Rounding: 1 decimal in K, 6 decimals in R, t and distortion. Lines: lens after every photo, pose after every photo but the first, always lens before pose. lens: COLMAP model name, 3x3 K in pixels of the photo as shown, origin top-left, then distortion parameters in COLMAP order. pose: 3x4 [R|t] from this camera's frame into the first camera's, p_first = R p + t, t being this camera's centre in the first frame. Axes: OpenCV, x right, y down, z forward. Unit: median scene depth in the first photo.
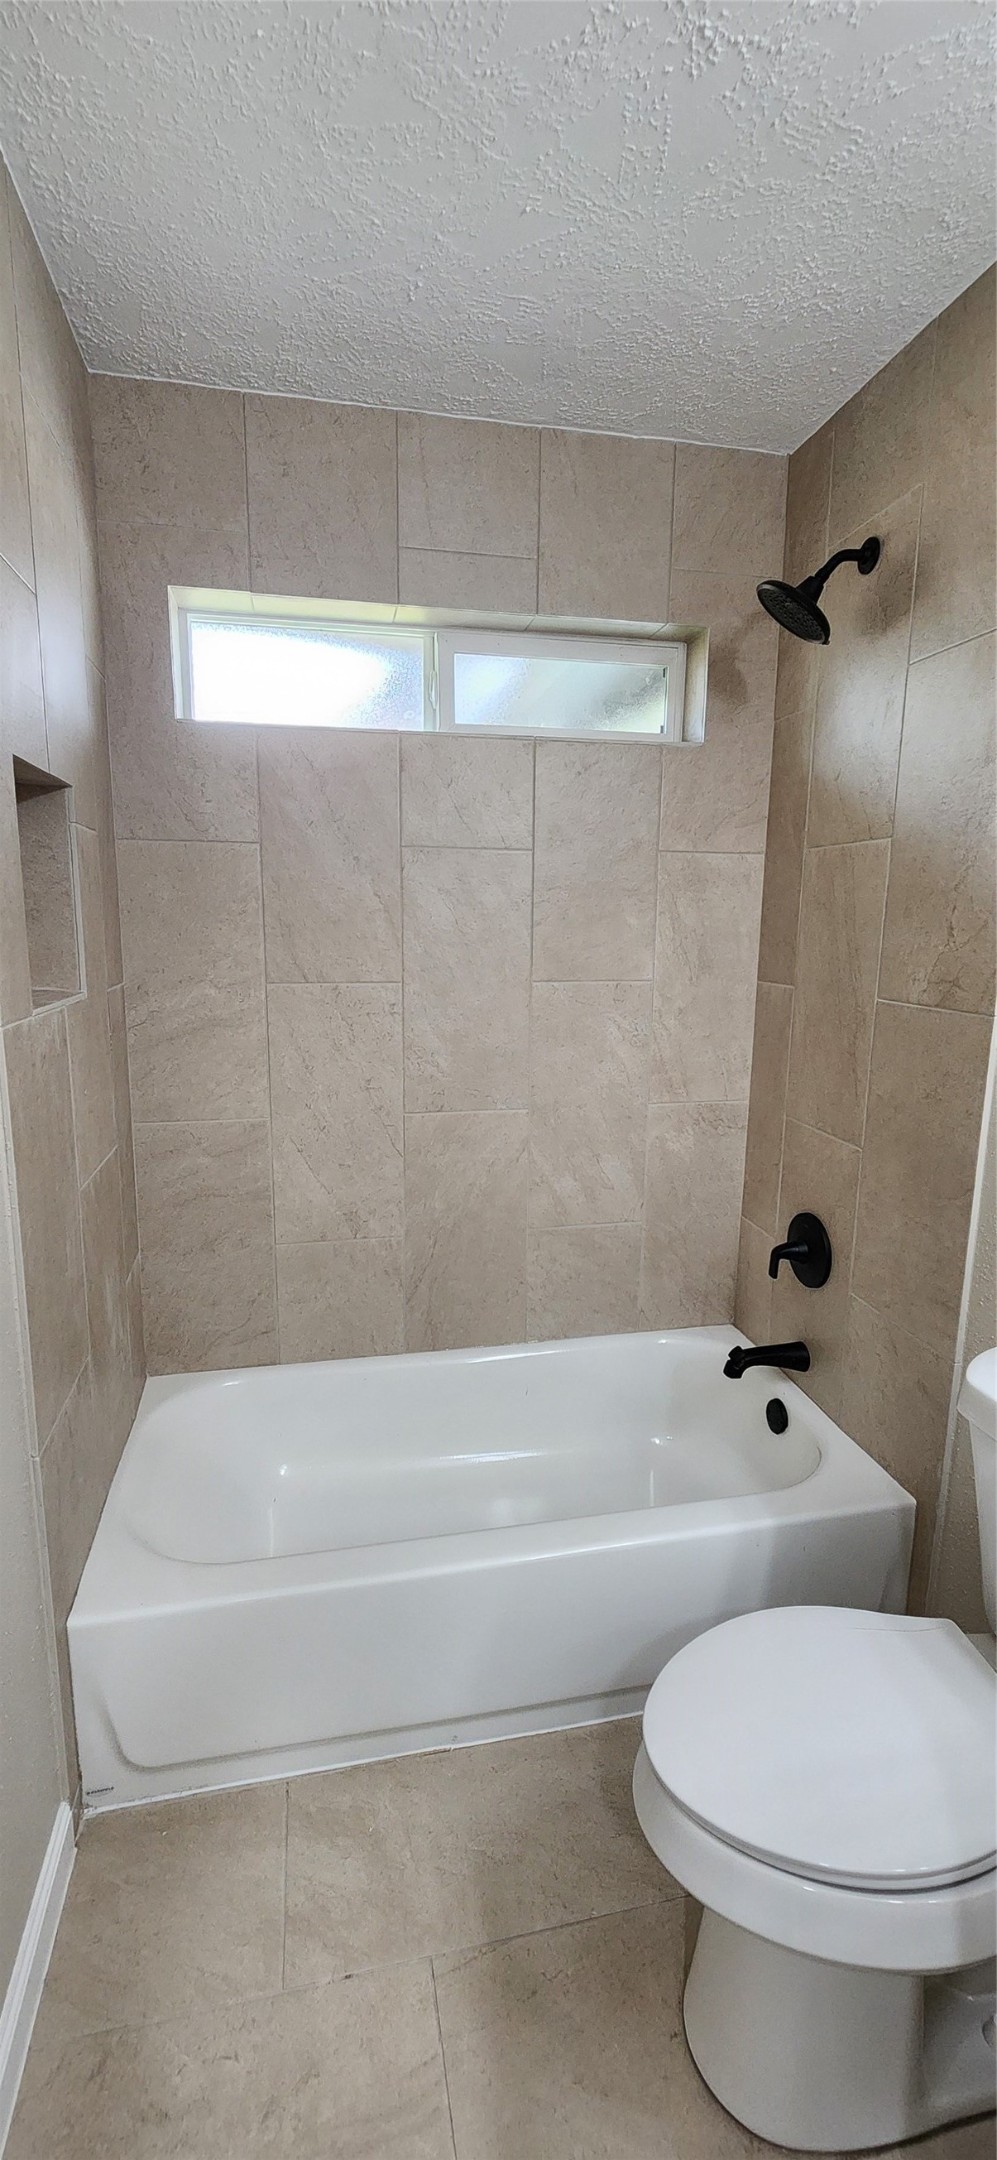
lens RADIAL K [[876.1, 0, 517.7], [0, 876.1, 1083.3], [0, 0, 1]] dist [0.006307, -0.004430]
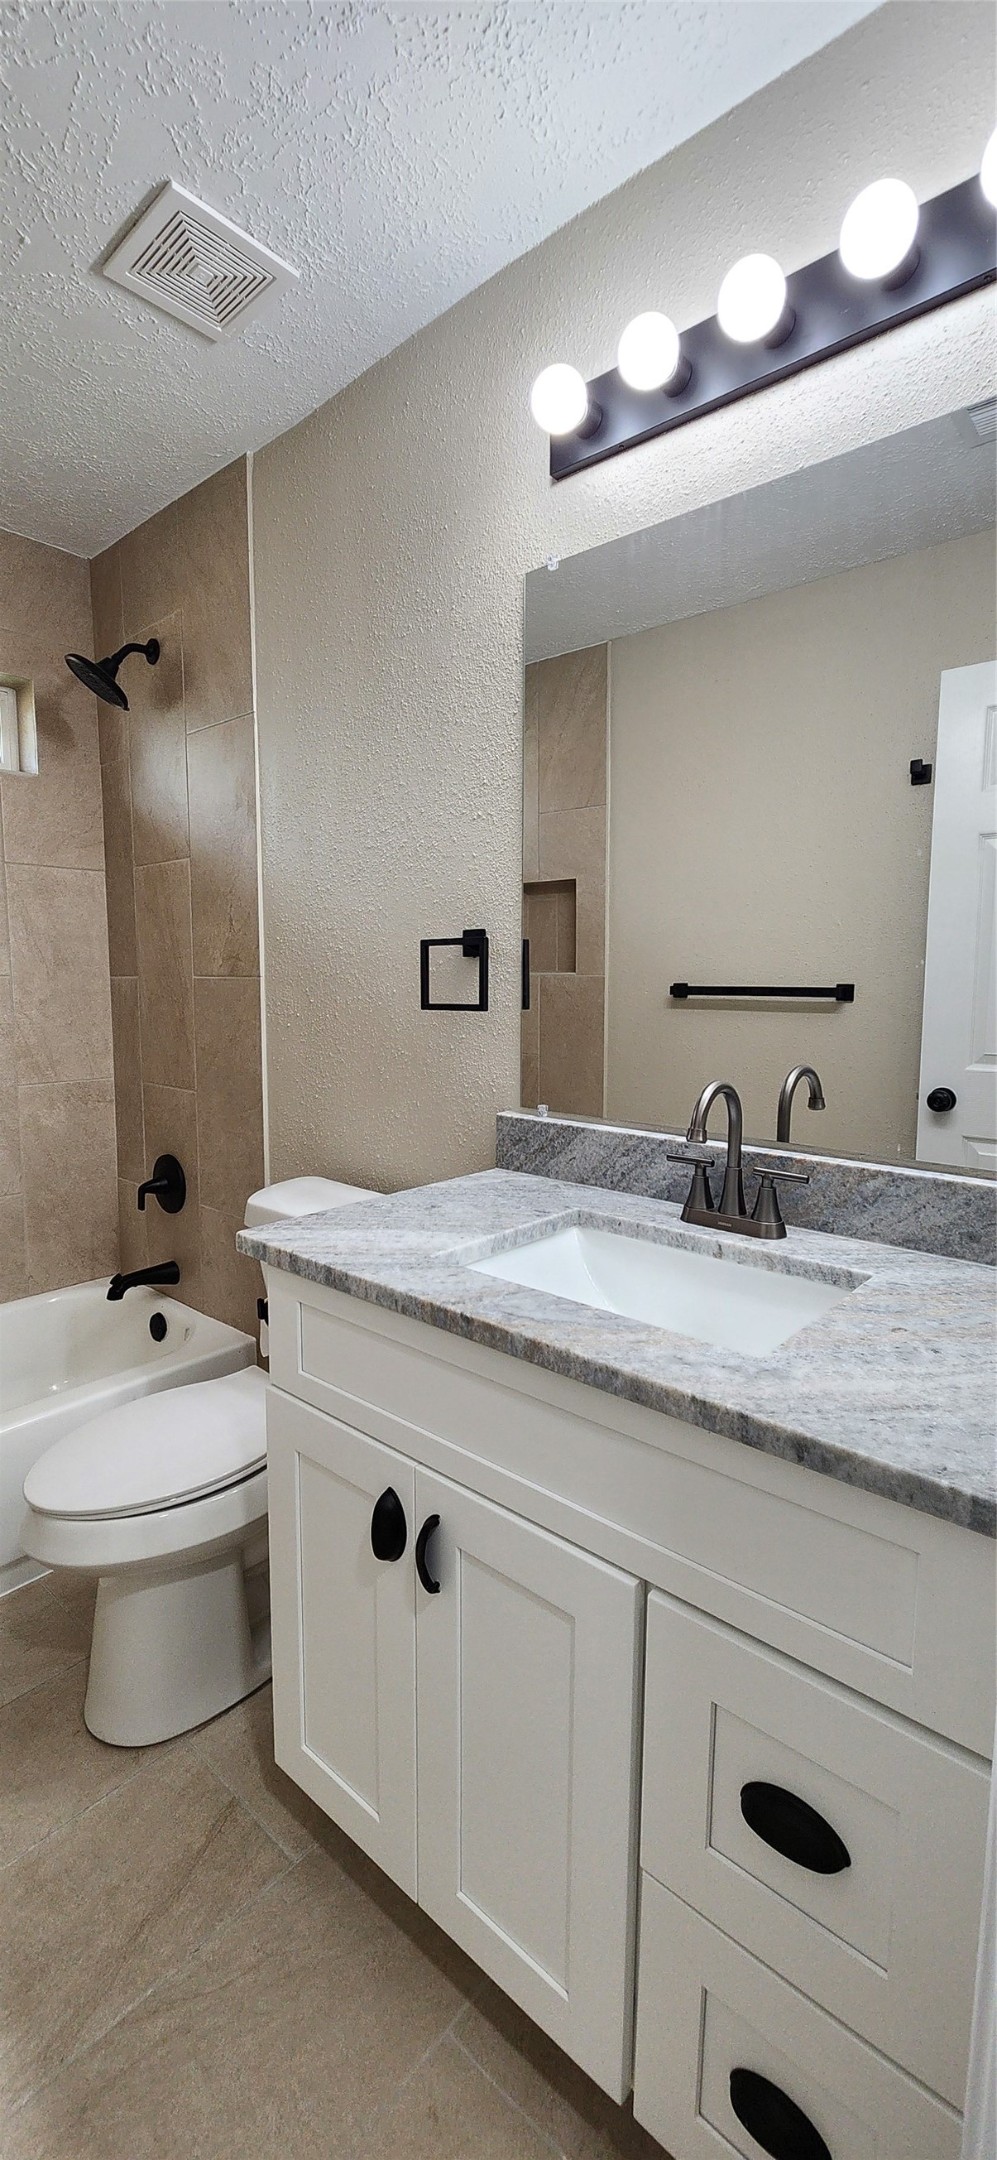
lens RADIAL K [[876.1, 0, 491.9], [0, 876.1, 1081.8], [0, 0, 1]] dist [0.006307, -0.004430]
pose [[0.818031, -0.074659, 0.570308, 0.005864], [0.111925, 0.993248, -0.030516, 0.134140], [-0.564179, 0.088795, 0.820864, -0.295324]]
